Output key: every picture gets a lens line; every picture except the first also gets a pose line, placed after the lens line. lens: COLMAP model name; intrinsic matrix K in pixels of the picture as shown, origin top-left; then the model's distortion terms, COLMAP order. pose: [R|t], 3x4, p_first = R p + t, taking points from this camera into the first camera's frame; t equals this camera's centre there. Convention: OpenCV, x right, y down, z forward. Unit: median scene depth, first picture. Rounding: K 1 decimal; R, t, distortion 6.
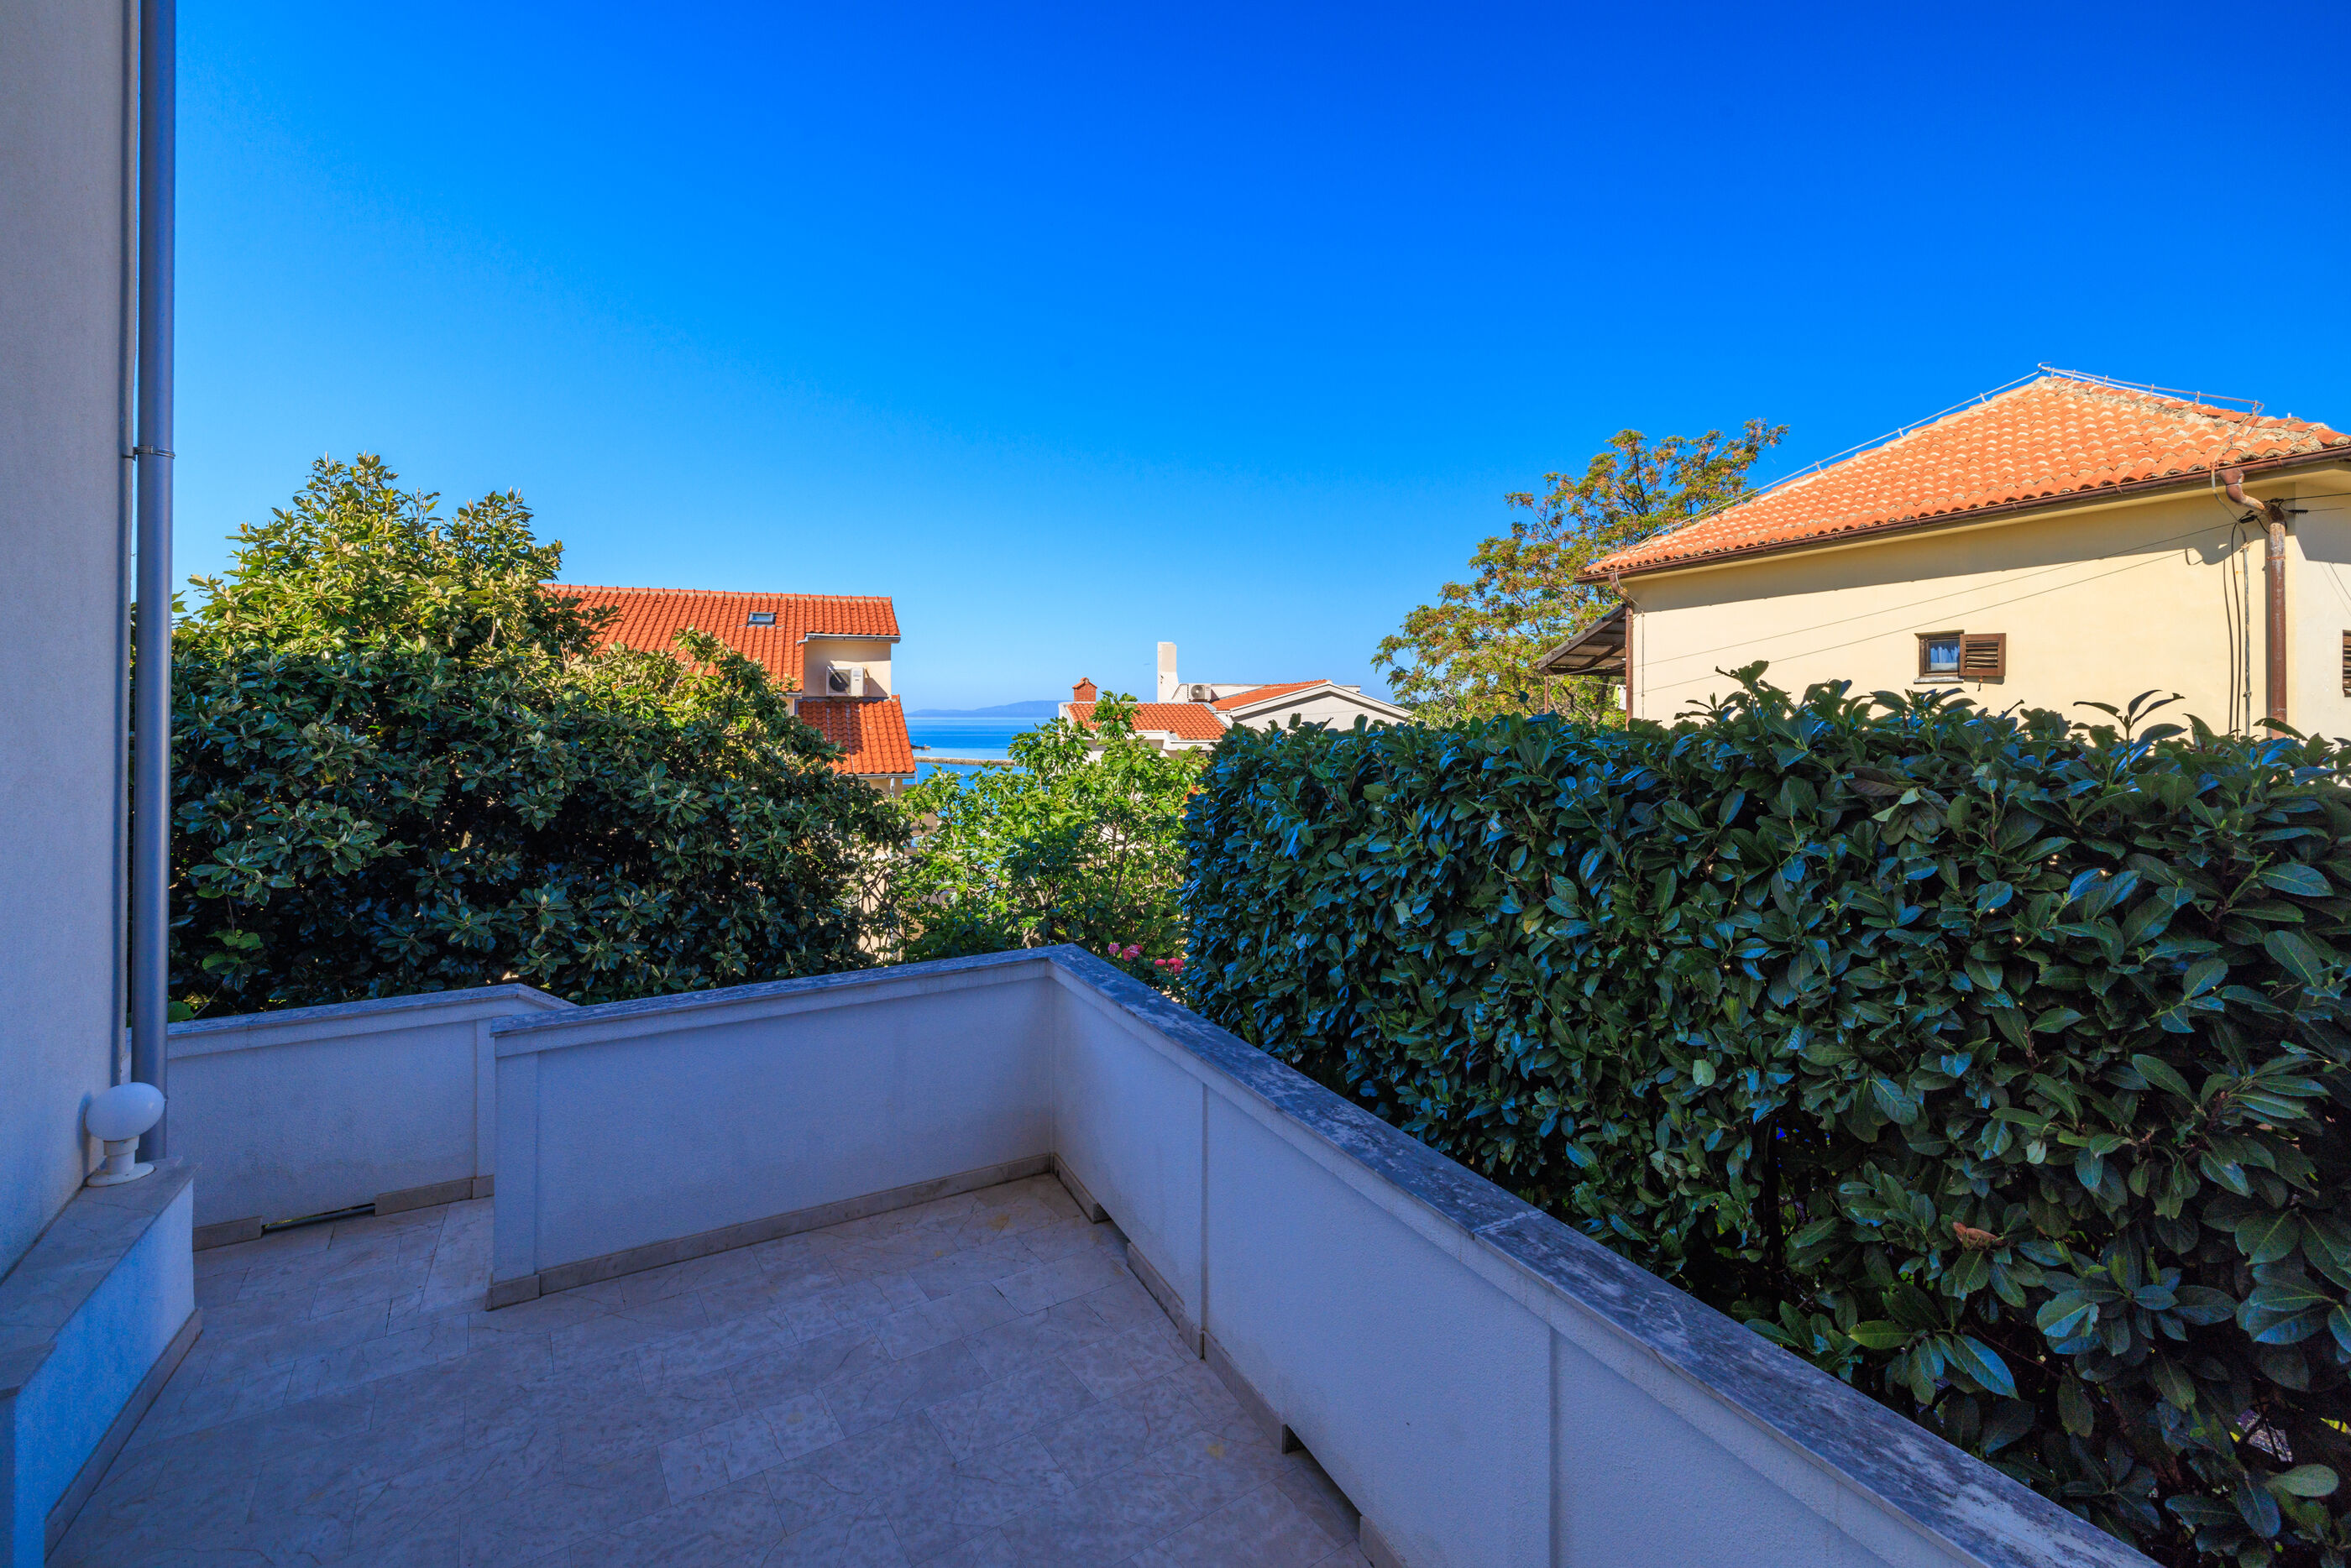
lens RADIAL K [[957.8, 0, 1182.3], [0, 957.8, 714.5], [0, 0, 1]] dist [0.001093, 0.000093]
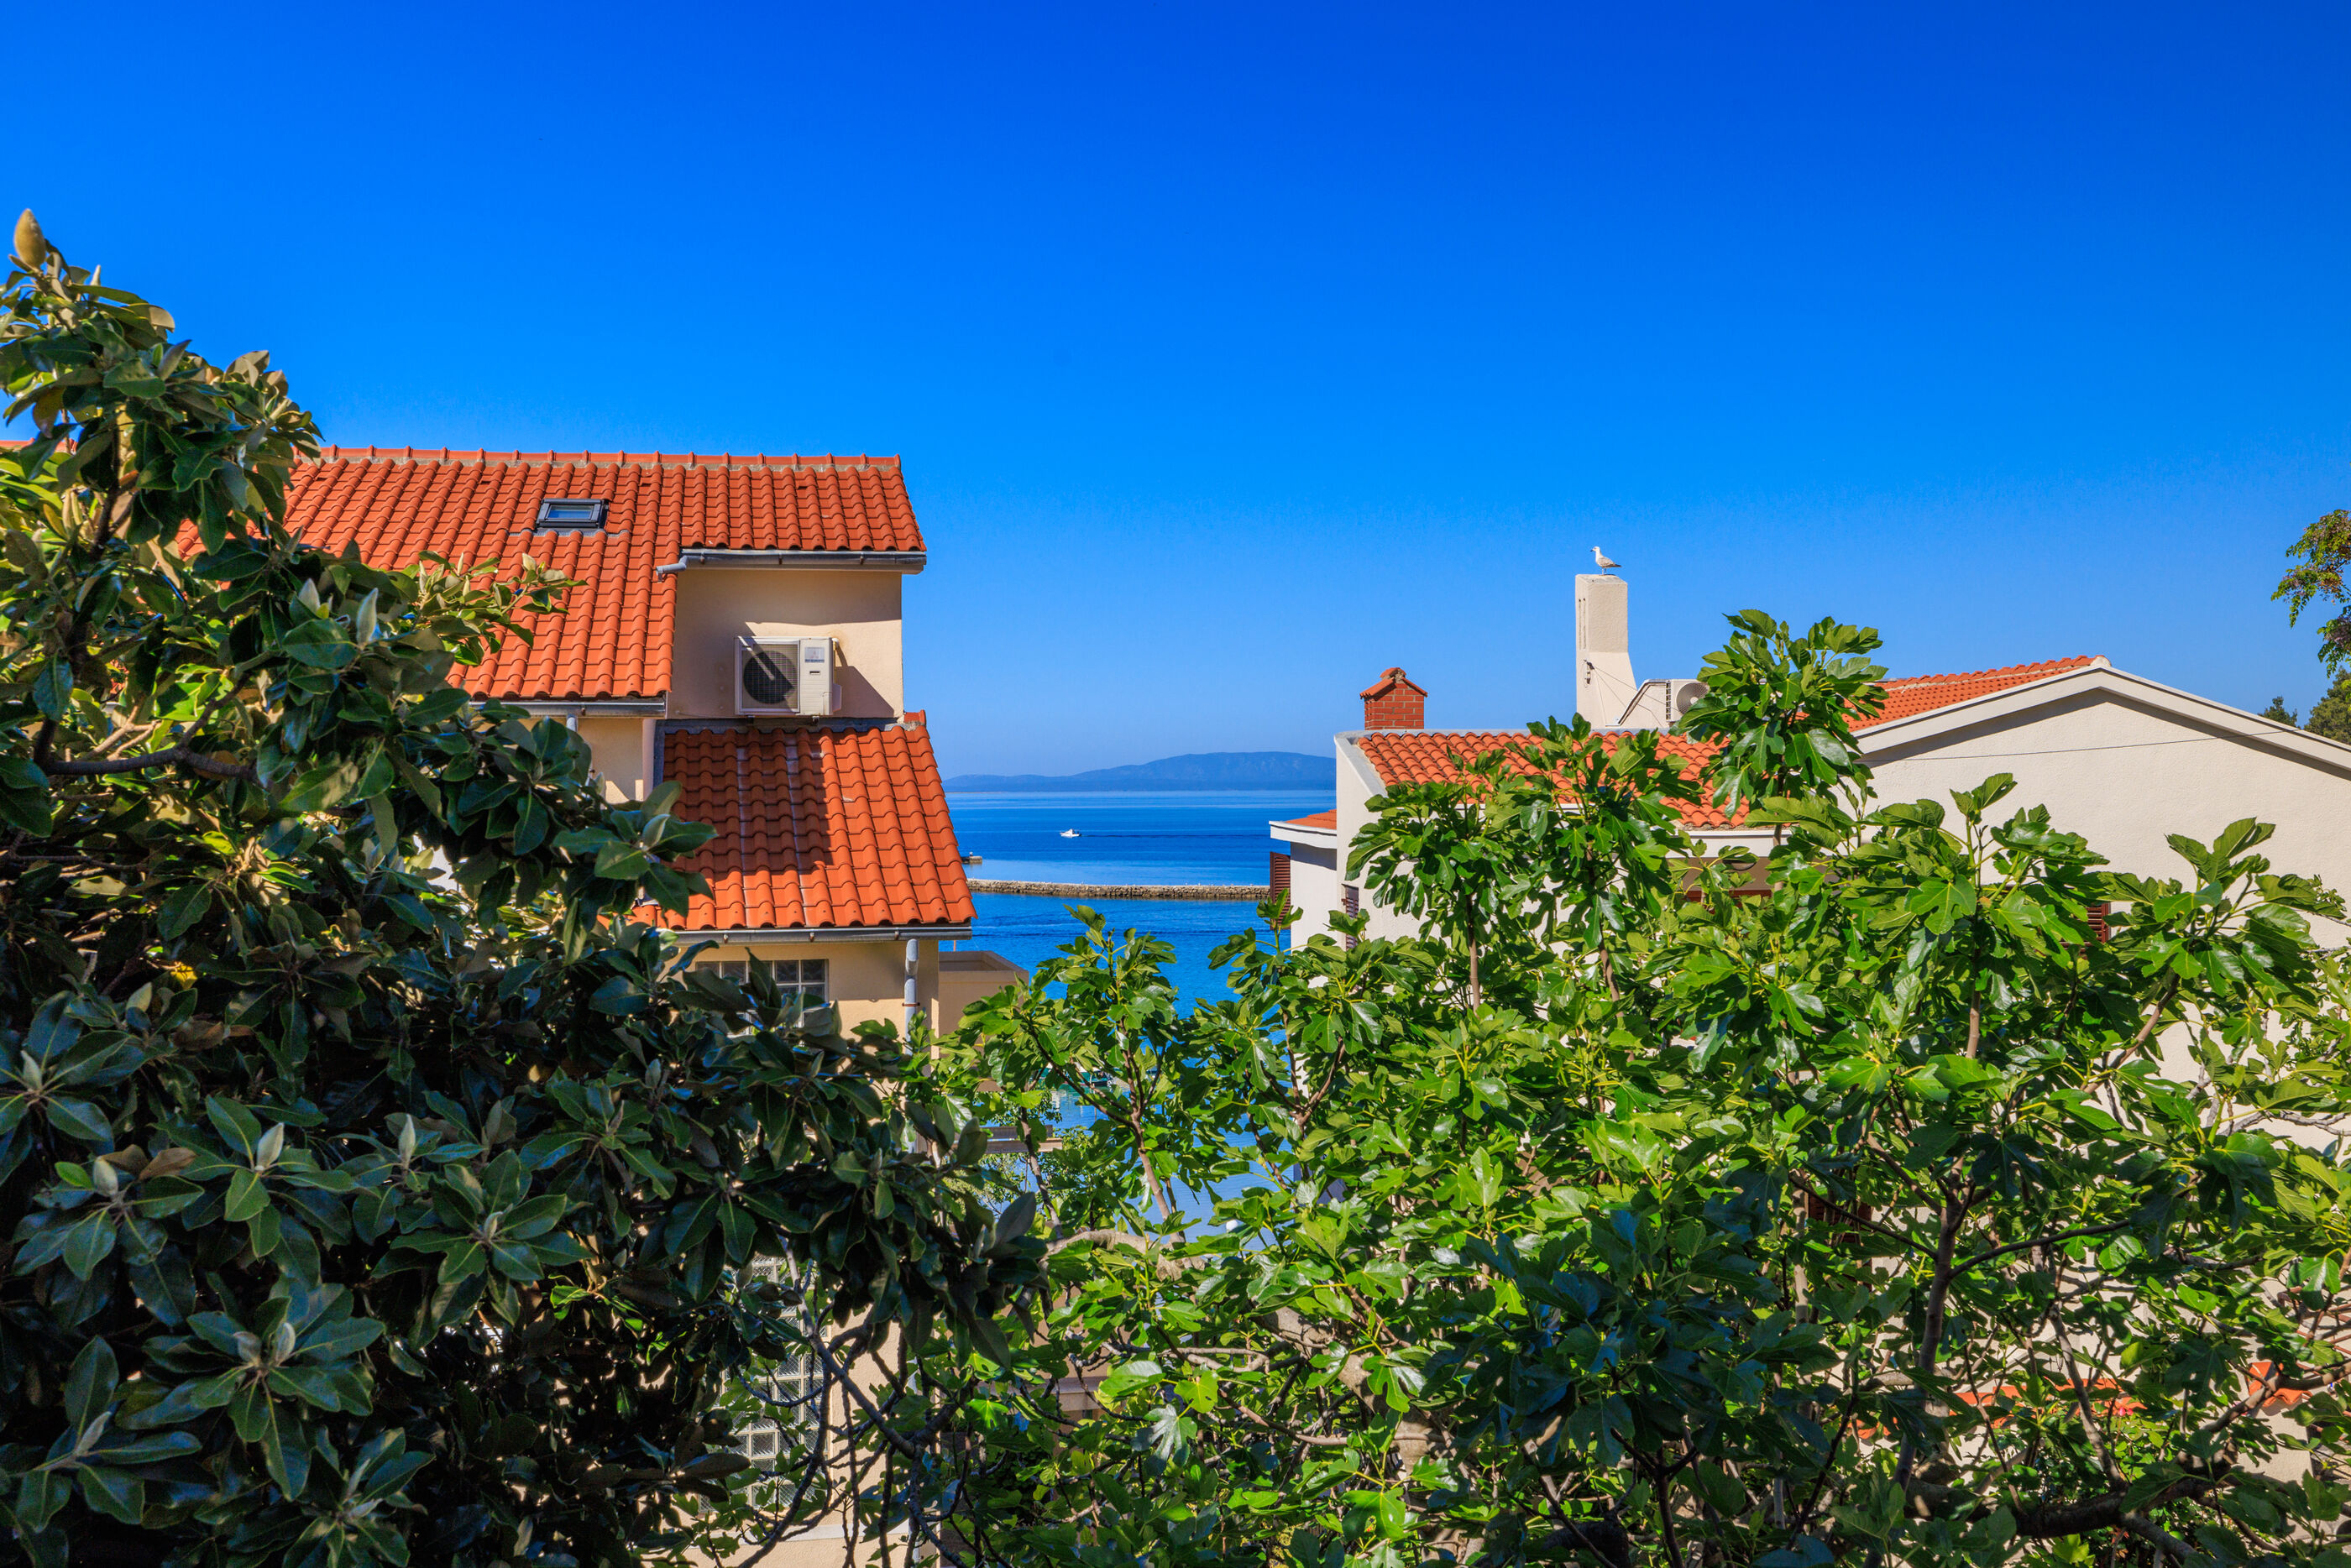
lens RADIAL K [[2386.9, 0, 1174.5], [0, 2386.9, 784.4], [0, 0, 1]] dist [-0.013607, -0.007010]
pose [[0.983682, -0.010397, -0.179613, -0.109214], [0.011255, 0.999930, 0.003761, 0.015751], [0.179562, -0.005722, 0.983730, 0.342051]]
